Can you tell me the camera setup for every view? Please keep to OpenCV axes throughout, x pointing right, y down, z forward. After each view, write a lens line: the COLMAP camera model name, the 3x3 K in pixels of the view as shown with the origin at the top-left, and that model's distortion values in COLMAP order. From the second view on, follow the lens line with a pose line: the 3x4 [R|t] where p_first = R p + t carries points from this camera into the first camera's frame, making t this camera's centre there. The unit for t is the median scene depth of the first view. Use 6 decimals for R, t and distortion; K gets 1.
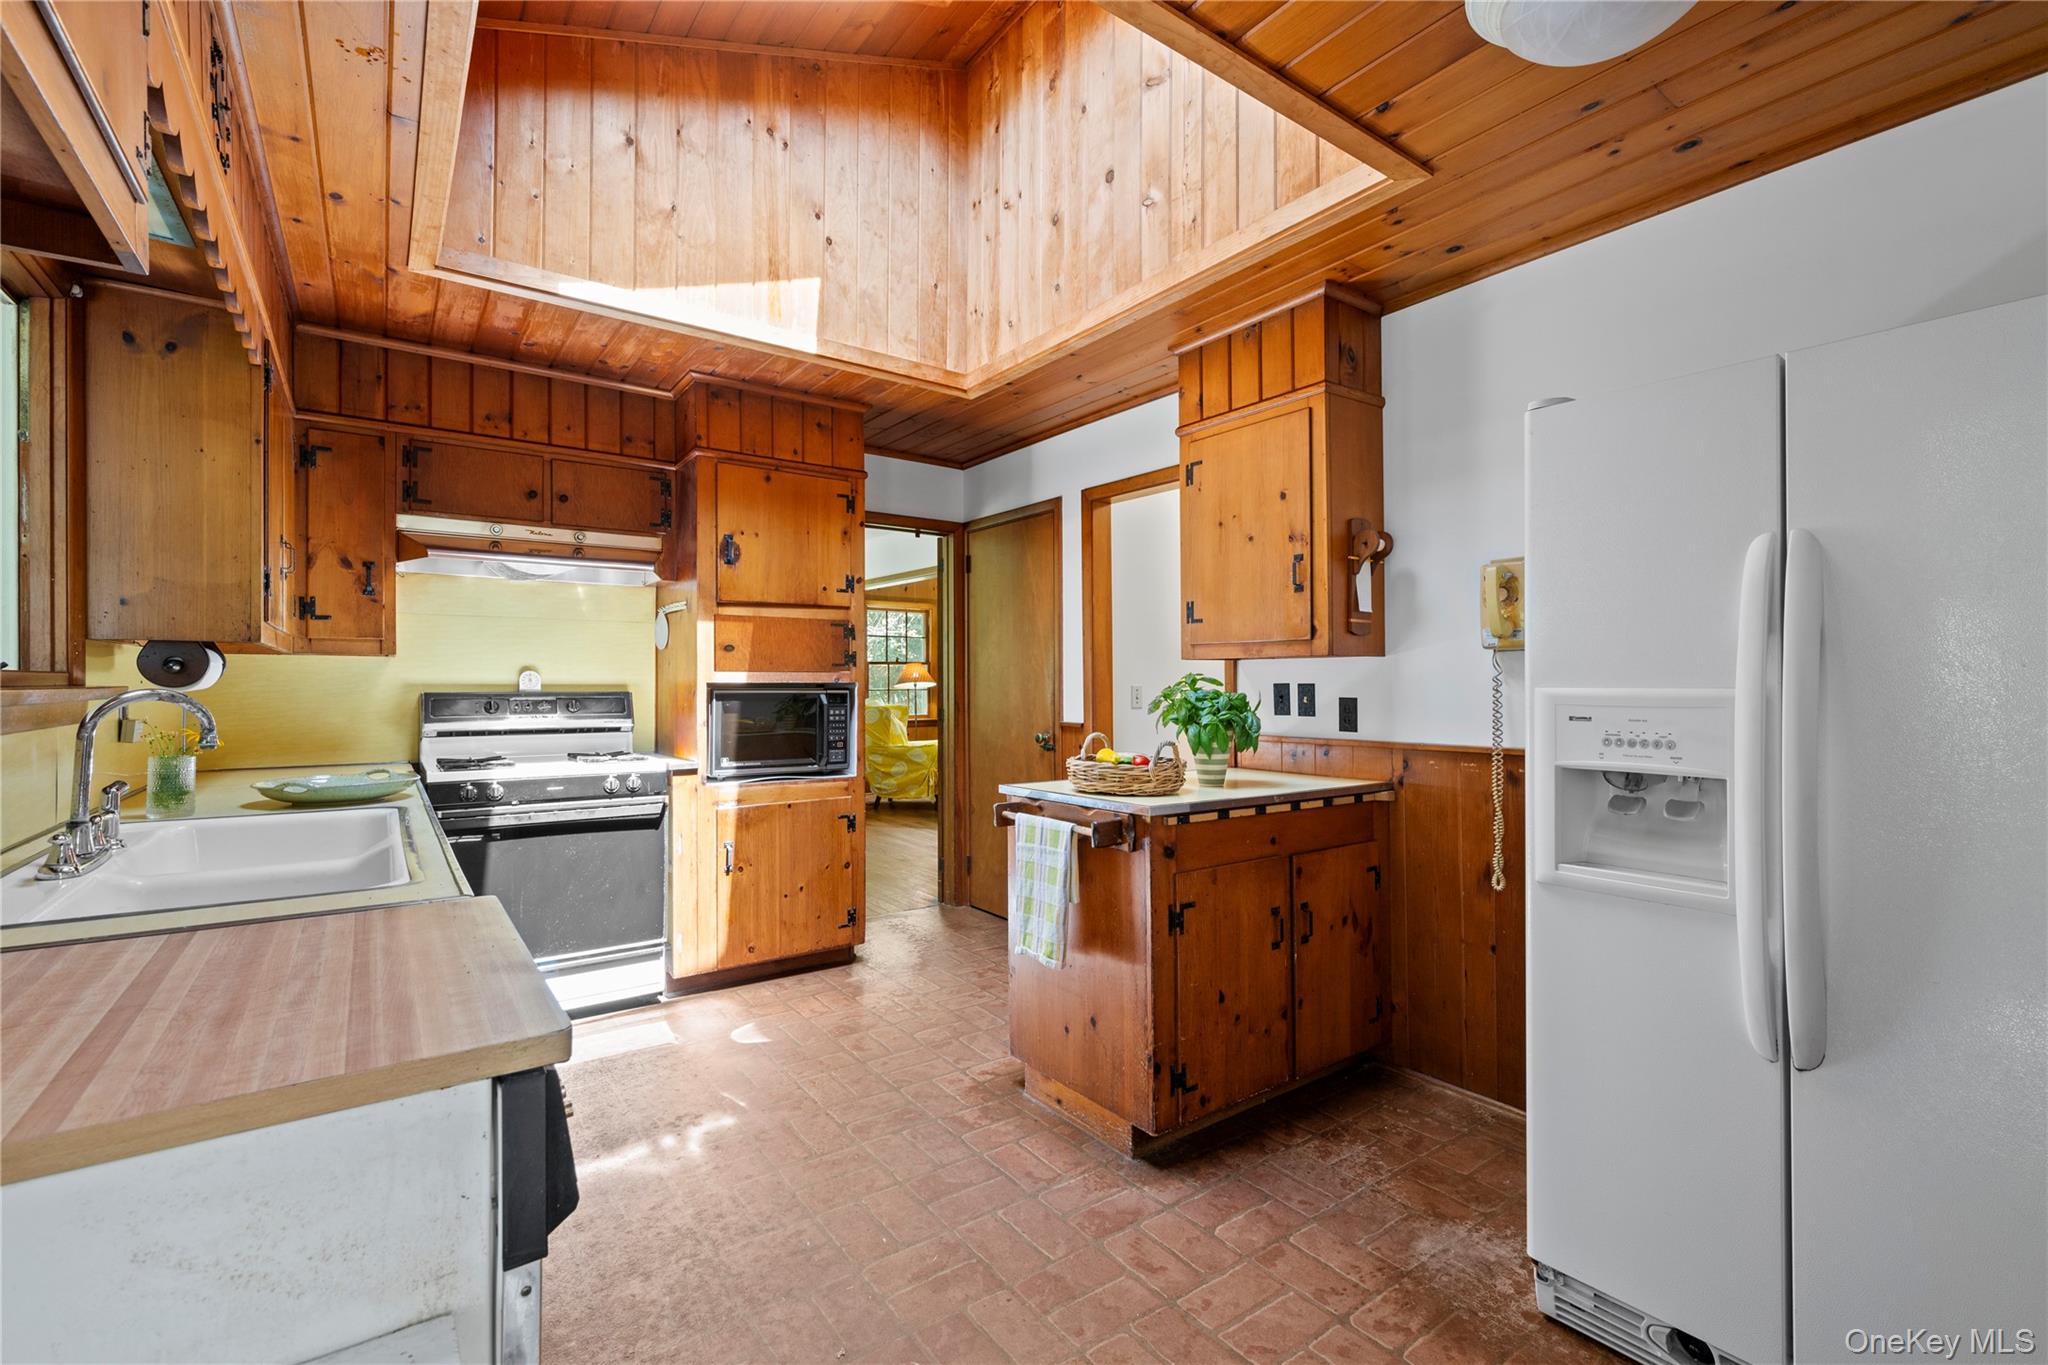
lens RADIAL K [[890.4, 0, 1024.0], [0, 890.4, 682.5], [0, 0, 1]] dist [-0.000825, -0.000103]
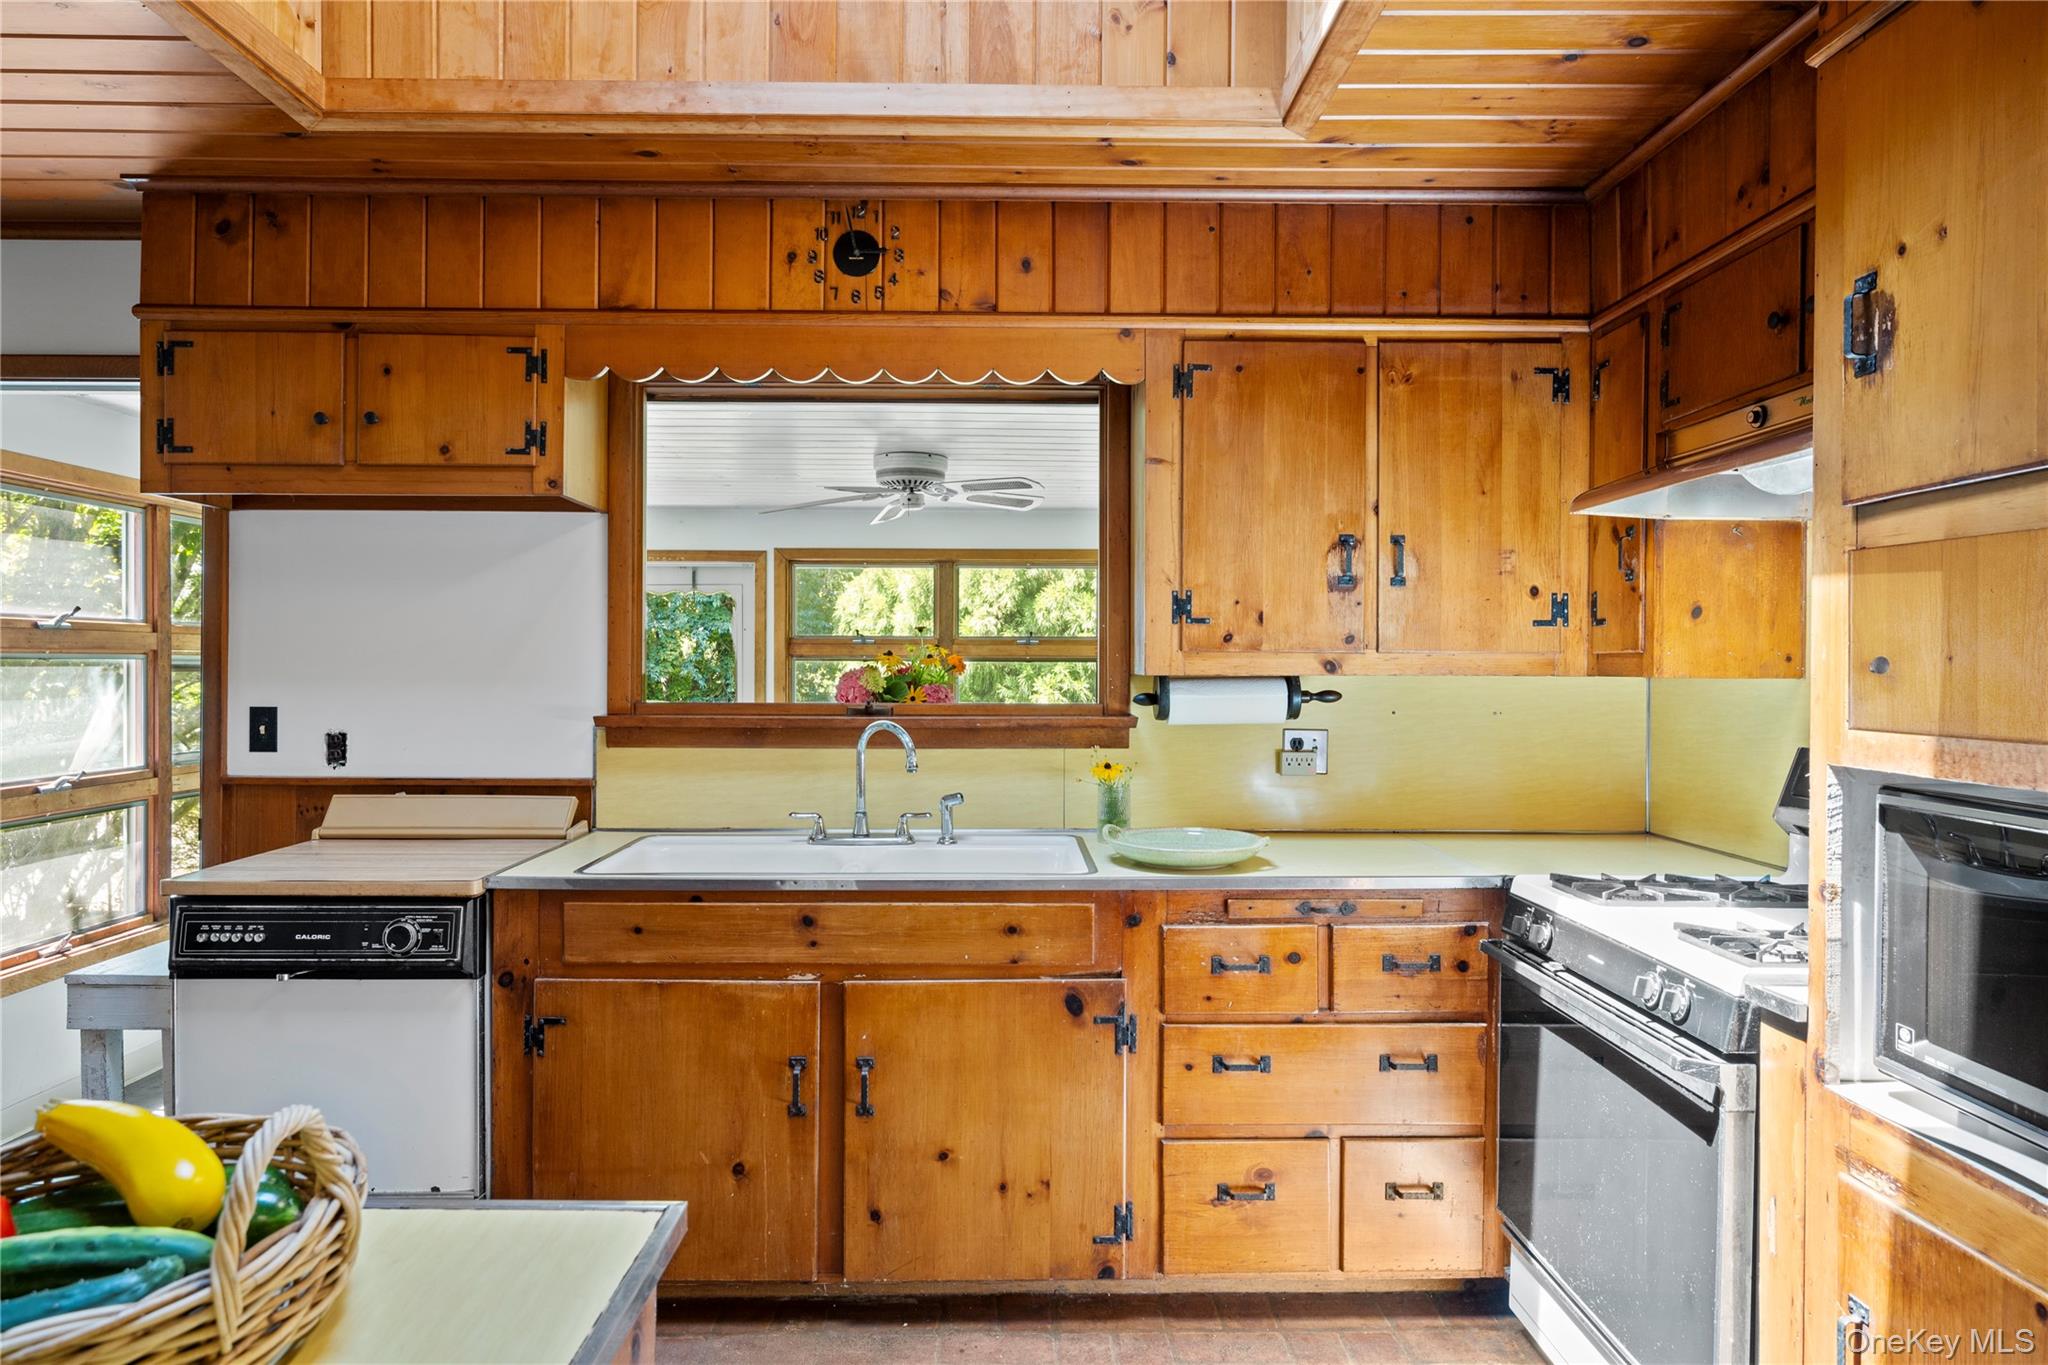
lens RADIAL K [[1203.4, 0, 1024.0], [0, 1203.4, 682.5], [0, 0, 1]] dist [-0.001872, 0.000018]
pose [[-0.573472, 0.011373, -0.819147, 0.181496], [-0.002359, 0.999877, 0.015533, -0.040577], [0.819222, 0.010840, -0.573374, 1.135136]]
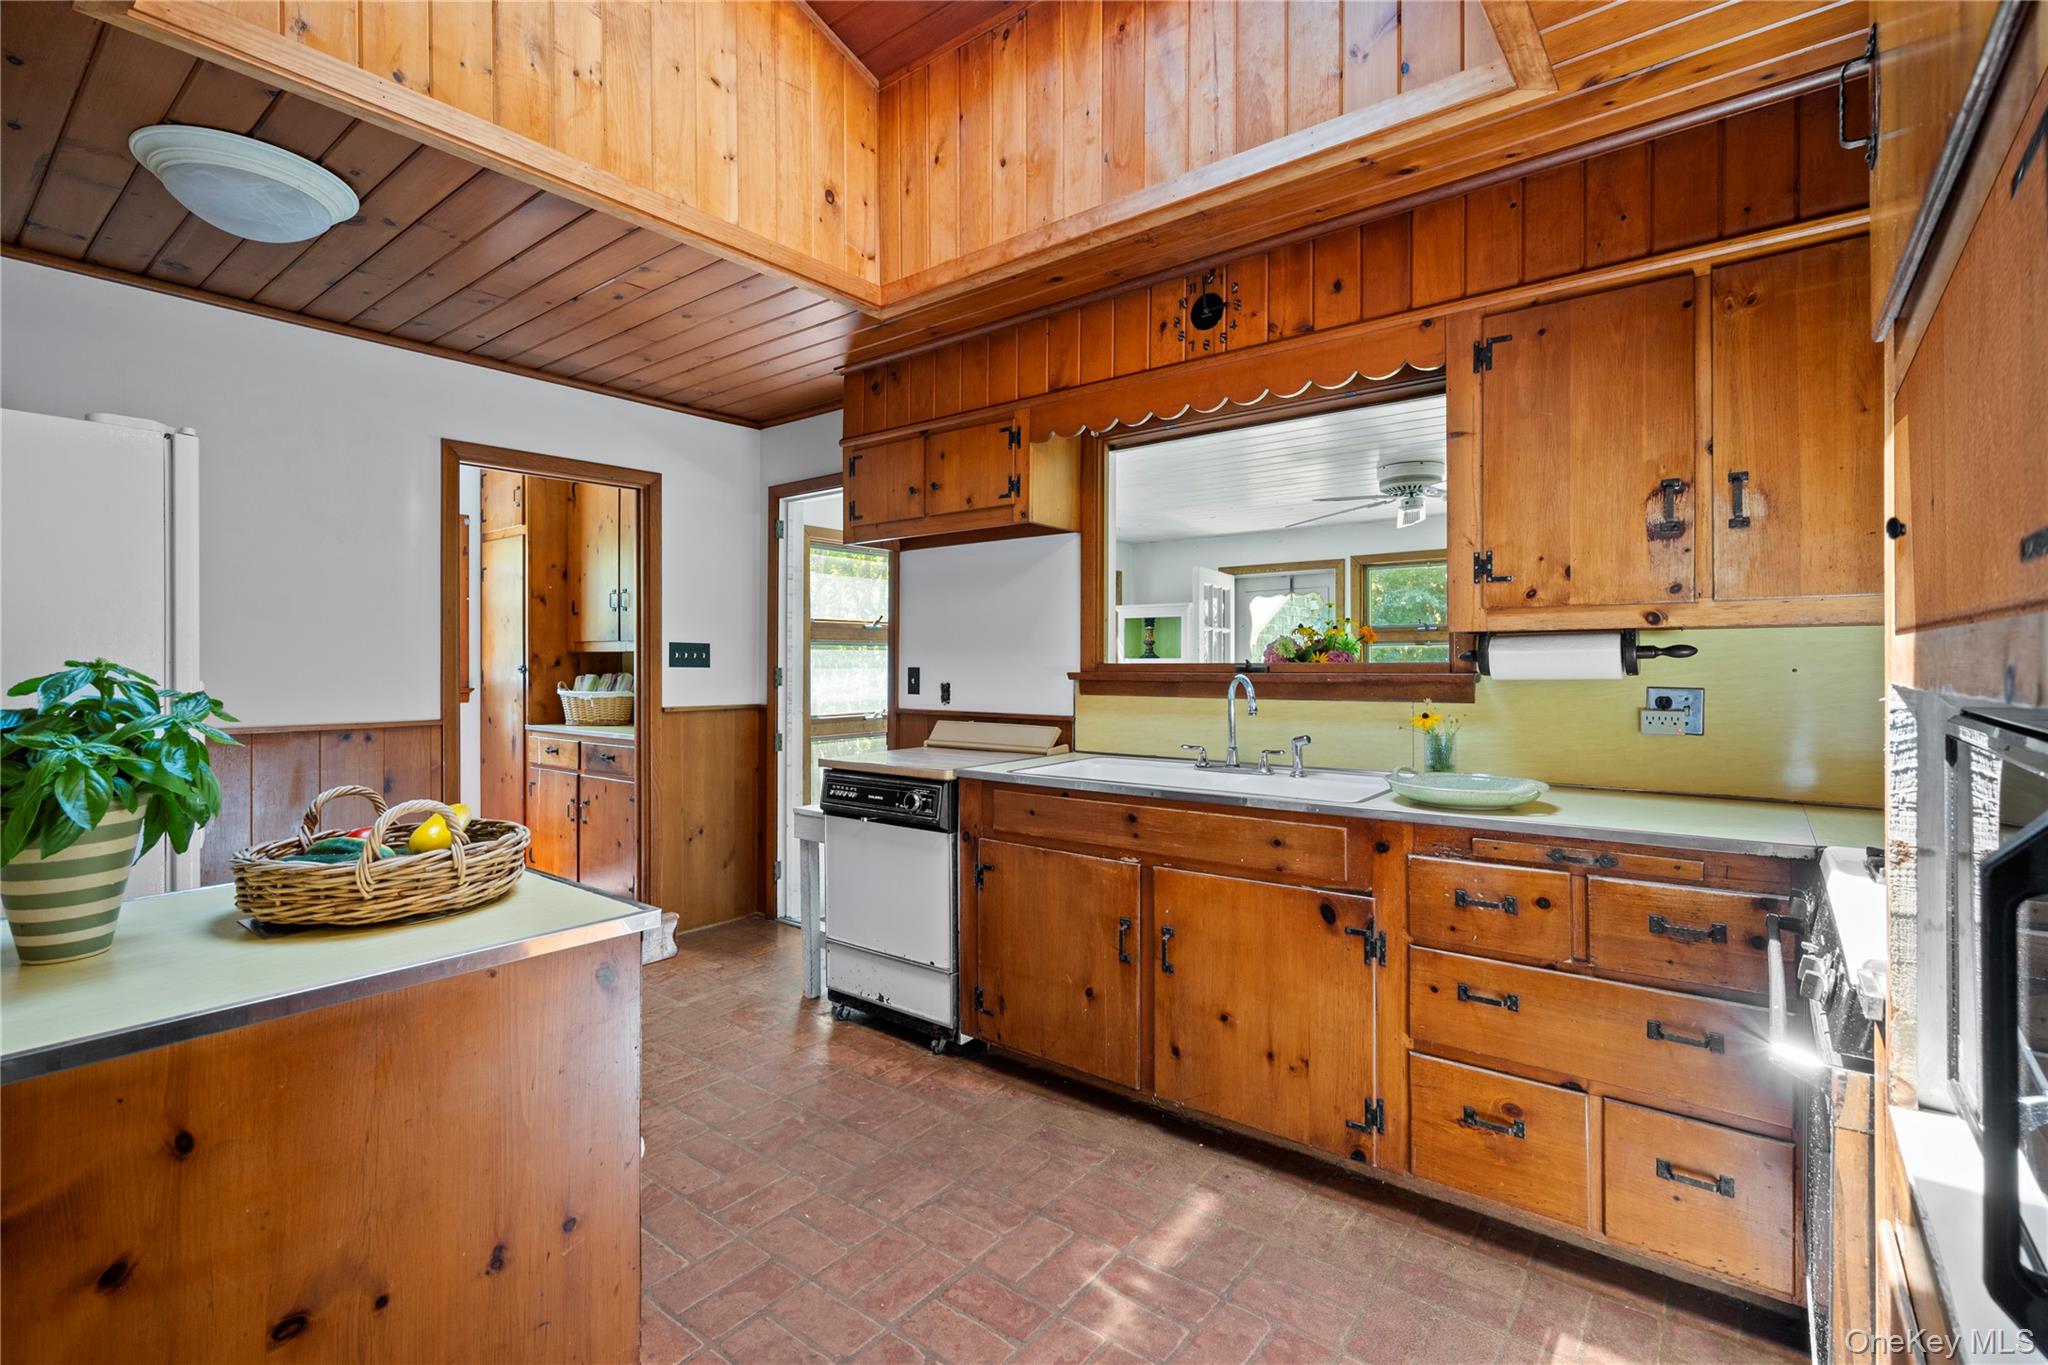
lens RADIAL K [[925.4, 0, 1025.8], [0, 925.4, 669.6], [0, 0, 1]] dist [-0.000126, -0.000215]
pose [[-0.961704, 0.005459, -0.274037, -0.069189], [0.003982, 0.999974, 0.005945, -0.007582], [0.274063, 0.004626, -0.961701, 1.324866]]
